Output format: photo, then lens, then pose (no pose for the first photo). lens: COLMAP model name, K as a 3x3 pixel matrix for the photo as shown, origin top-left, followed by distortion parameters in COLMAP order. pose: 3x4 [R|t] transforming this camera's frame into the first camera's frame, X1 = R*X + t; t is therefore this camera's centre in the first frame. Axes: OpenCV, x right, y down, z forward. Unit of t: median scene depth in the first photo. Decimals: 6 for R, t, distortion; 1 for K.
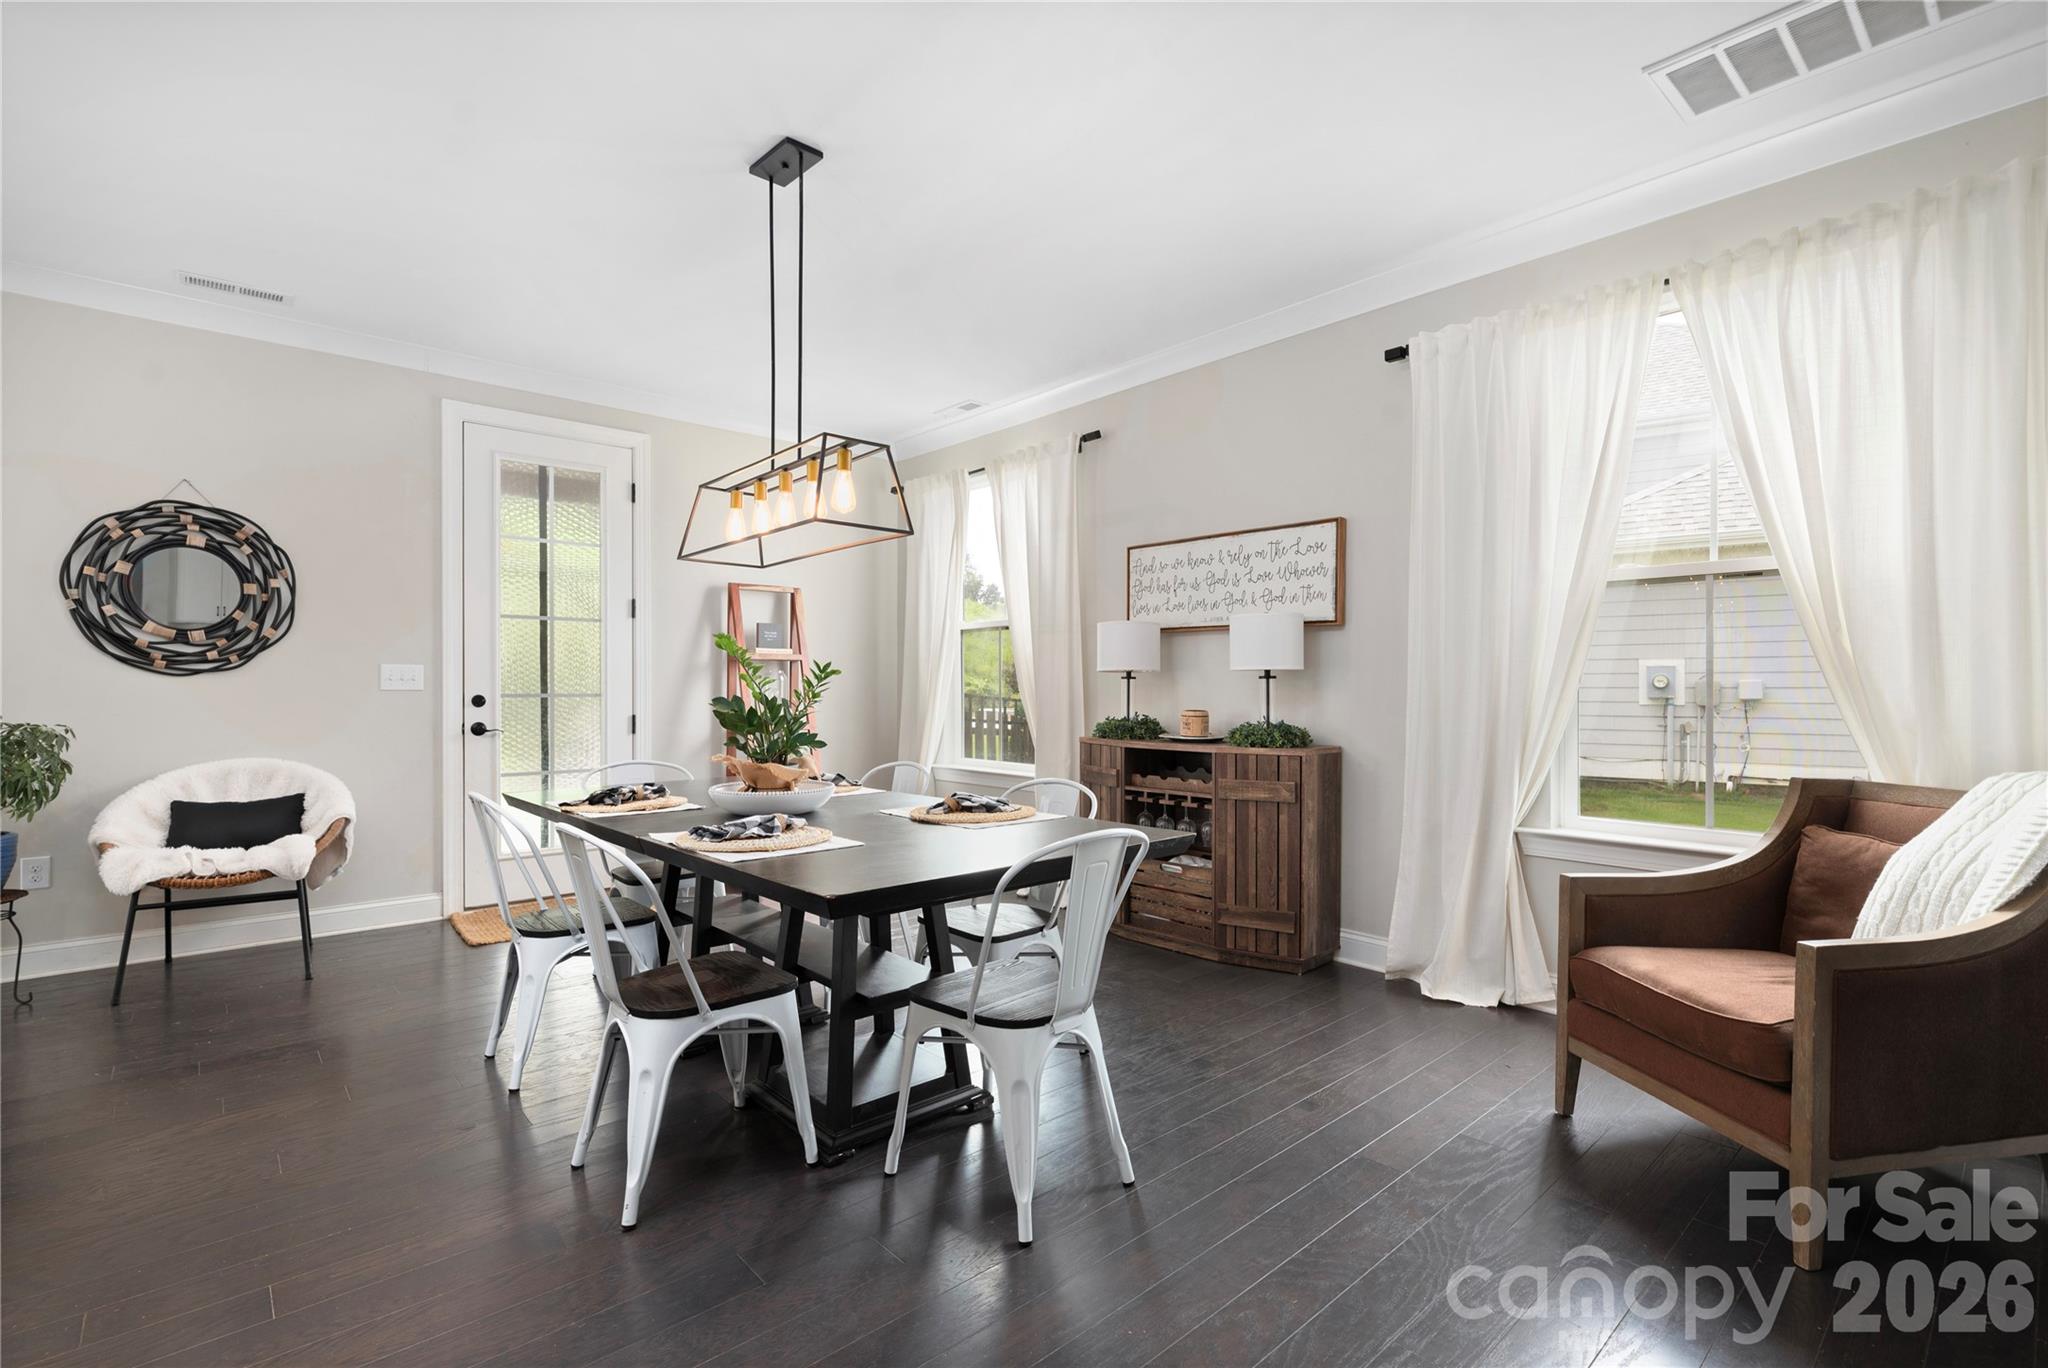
lens RADIAL K [[929.6, 0, 1028.4], [0, 929.6, 691.5], [0, 0, 1]] dist [0.000265, 0.000065]
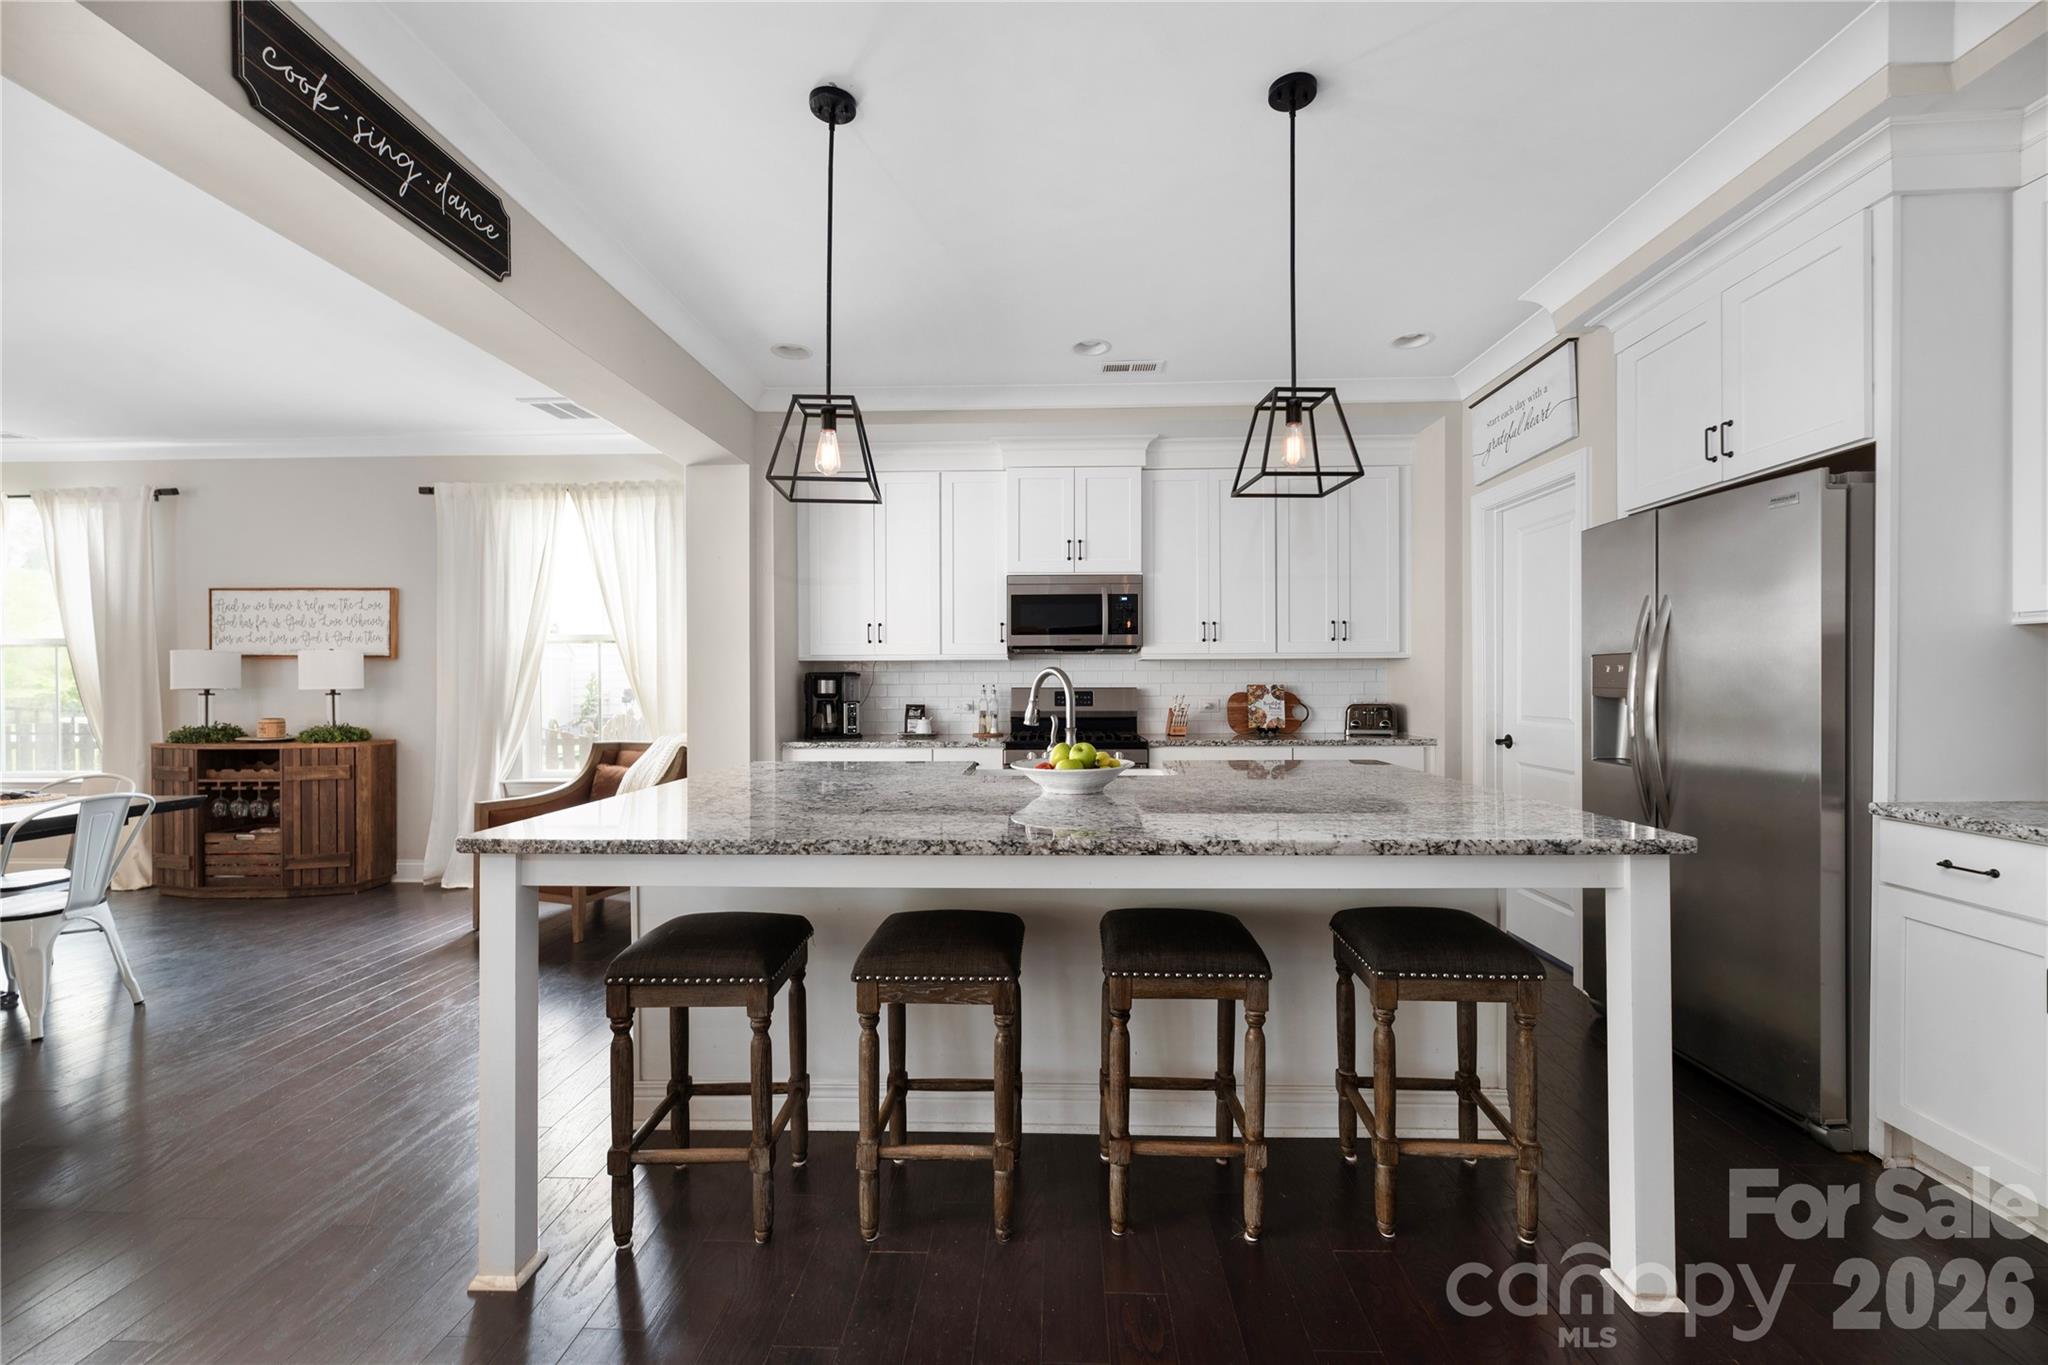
lens RADIAL K [[824.1, 0, 1032.1], [0, 824.1, 688.9], [0, 0, 1]] dist [0.001815, 0.000177]
pose [[0.691191, -0.008907, 0.722618, 0.081252], [0.009562, 0.999949, 0.003180, -0.016941], [-0.722609, 0.004712, 0.691241, -0.655940]]
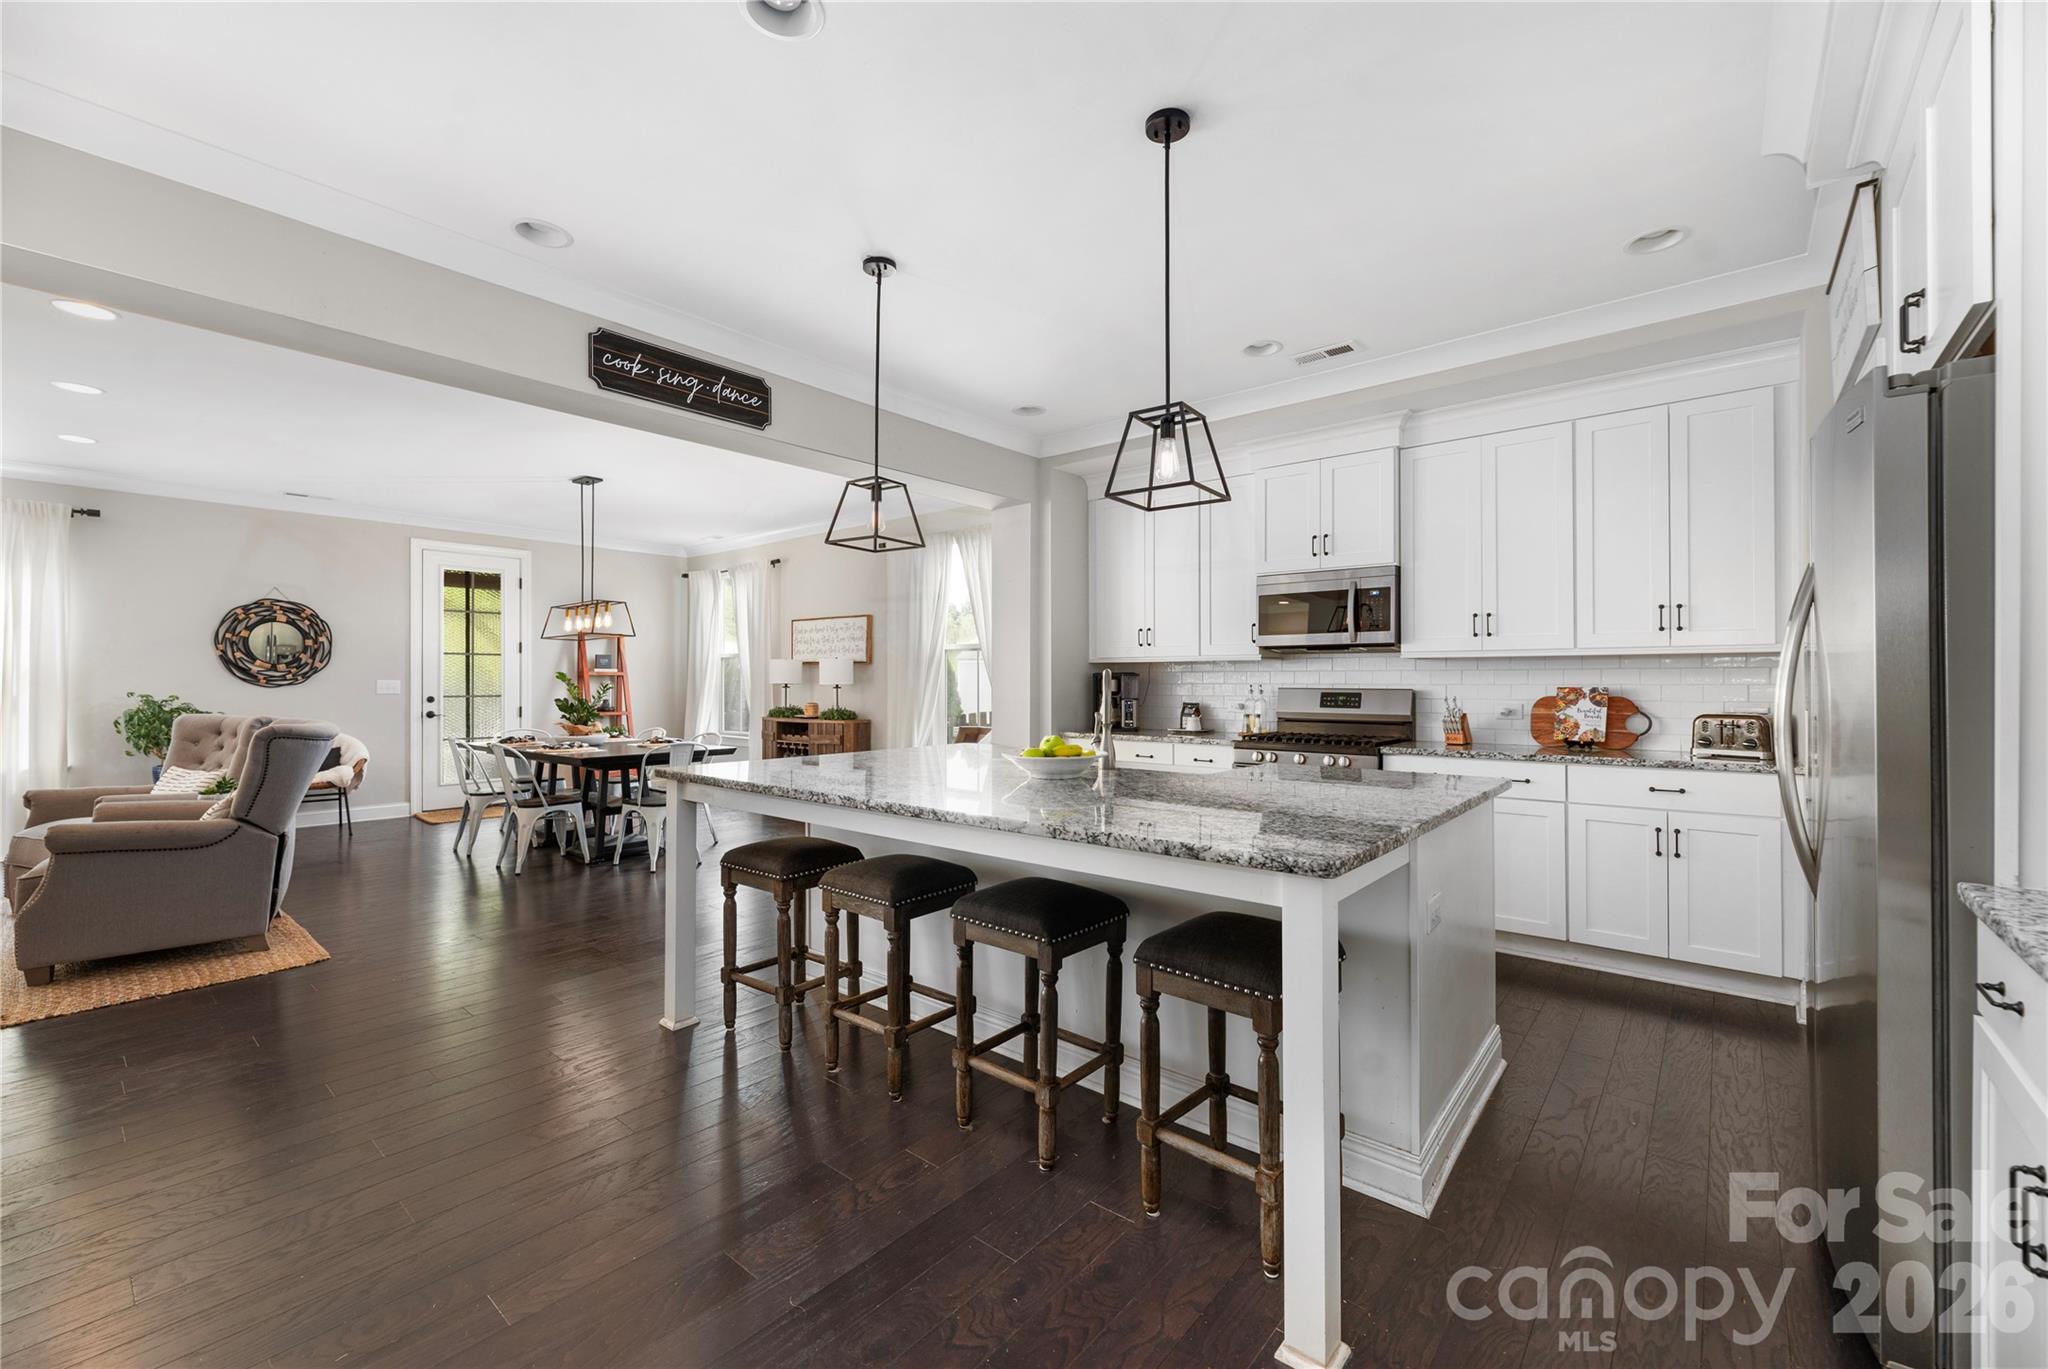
lens RADIAL K [[830.0, 0, 1024.0], [0, 830.0, 684.5], [0, 0, 1]] dist [-0.000232, -0.000098]
pose [[0.989876, -0.000236, 0.141937, 0.407886], [0.000651, 0.999996, -0.002874, -0.016796], [-0.141935, 0.002937, 0.989872, -0.953595]]
